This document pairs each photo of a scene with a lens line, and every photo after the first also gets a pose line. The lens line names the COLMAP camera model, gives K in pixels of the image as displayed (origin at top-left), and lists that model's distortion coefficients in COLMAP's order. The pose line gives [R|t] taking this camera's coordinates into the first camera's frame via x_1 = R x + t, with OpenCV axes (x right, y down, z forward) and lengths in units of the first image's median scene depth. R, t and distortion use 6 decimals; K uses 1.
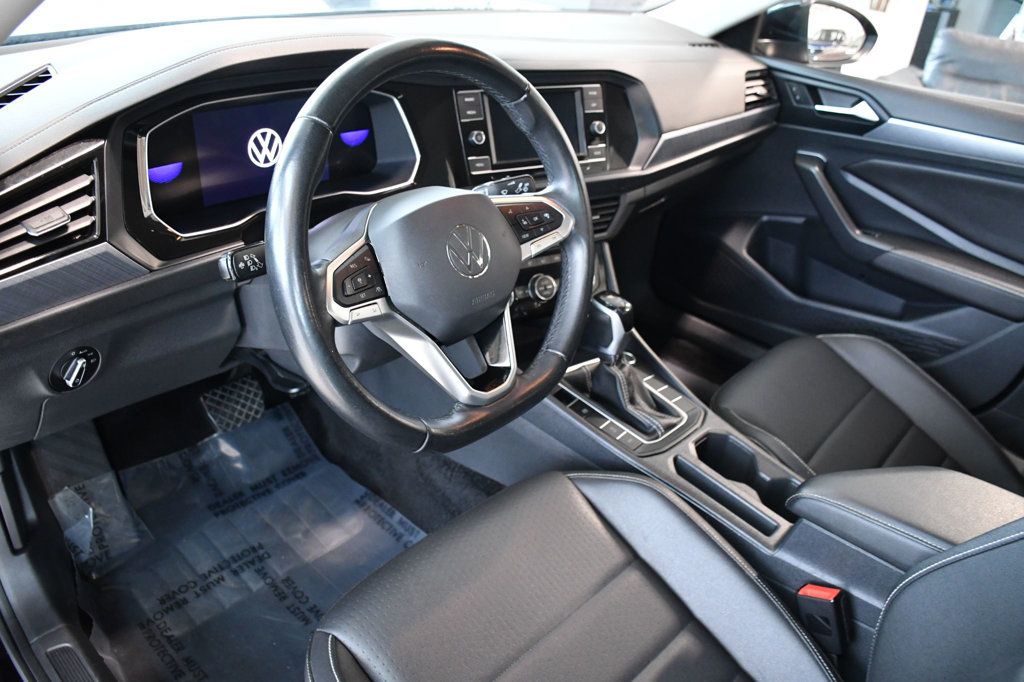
lens RADIAL K [[815.2, 0, 512.0], [0, 815.2, 341.0], [0, 0, 1]] dist [-0.139059, 0.102198]
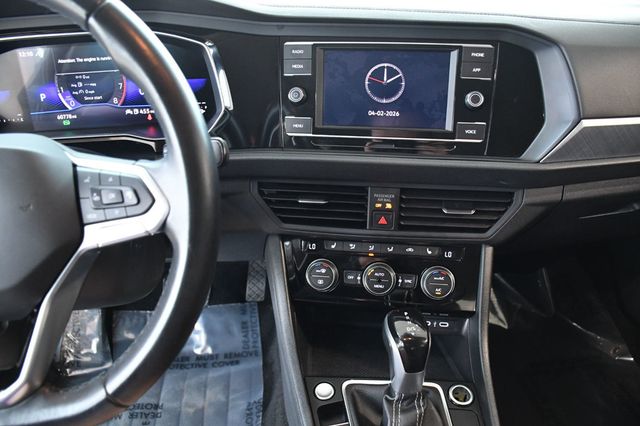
lens RADIAL K [[509.5, 0, 320.0], [0, 509.5, 213.0], [0, 0, 1]] dist [-0.139059, 0.102198]
pose [[0.749467, 0.219174, -0.624709, 0.316044], [-0.248904, 0.967665, 0.040885, -0.141664], [0.613470, 0.124851, 0.779786, 0.547719]]
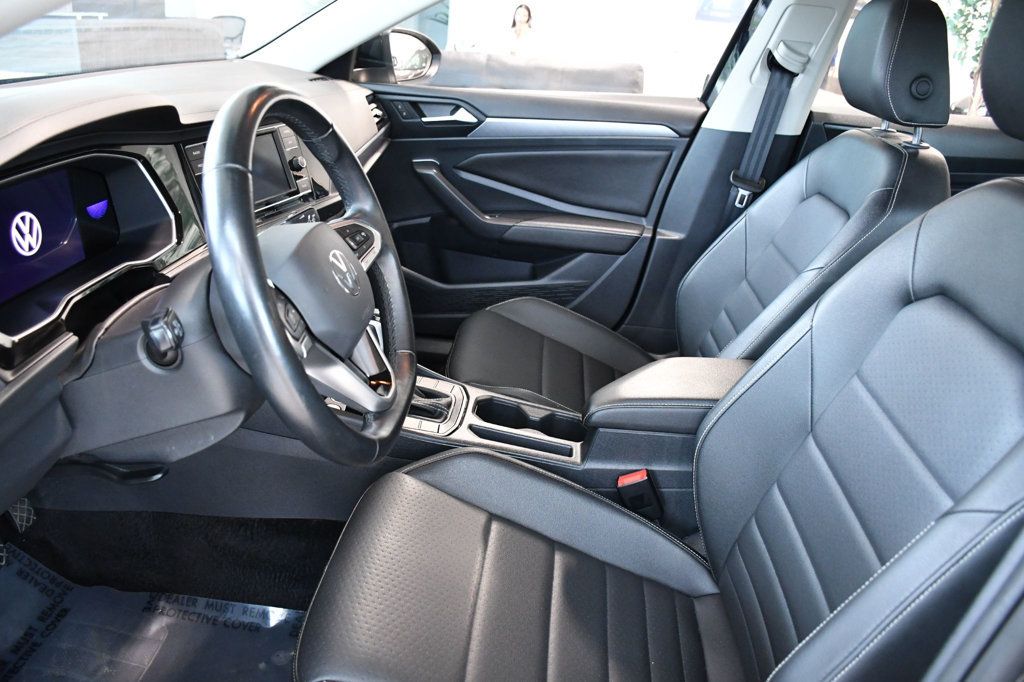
lens RADIAL K [[815.2, 0, 512.0], [0, 815.2, 341.0], [0, 0, 1]] dist [-0.139059, 0.102198]
pose [[0.788294, -0.276216, 0.549816, -0.314971], [0.302549, 0.952093, 0.044535, -0.003490], [-0.535777, 0.131240, 0.834098, 0.001670]]
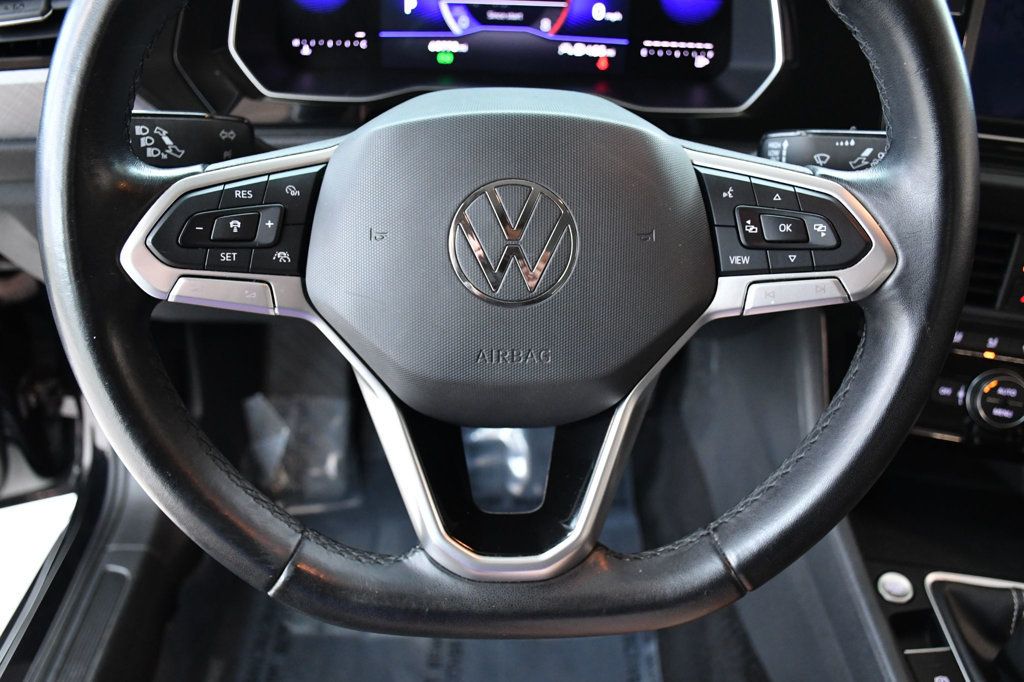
lens RADIAL K [[967.8, 0, 512.0], [0, 967.8, 341.0], [0, 0, 1]] dist [-0.055178, 0.007852]
pose [[0.693288, 0.351530, -0.629110, 0.181749], [-0.331257, 0.930720, 0.155012, -0.090550], [0.640016, 0.100929, 0.761704, 0.394451]]
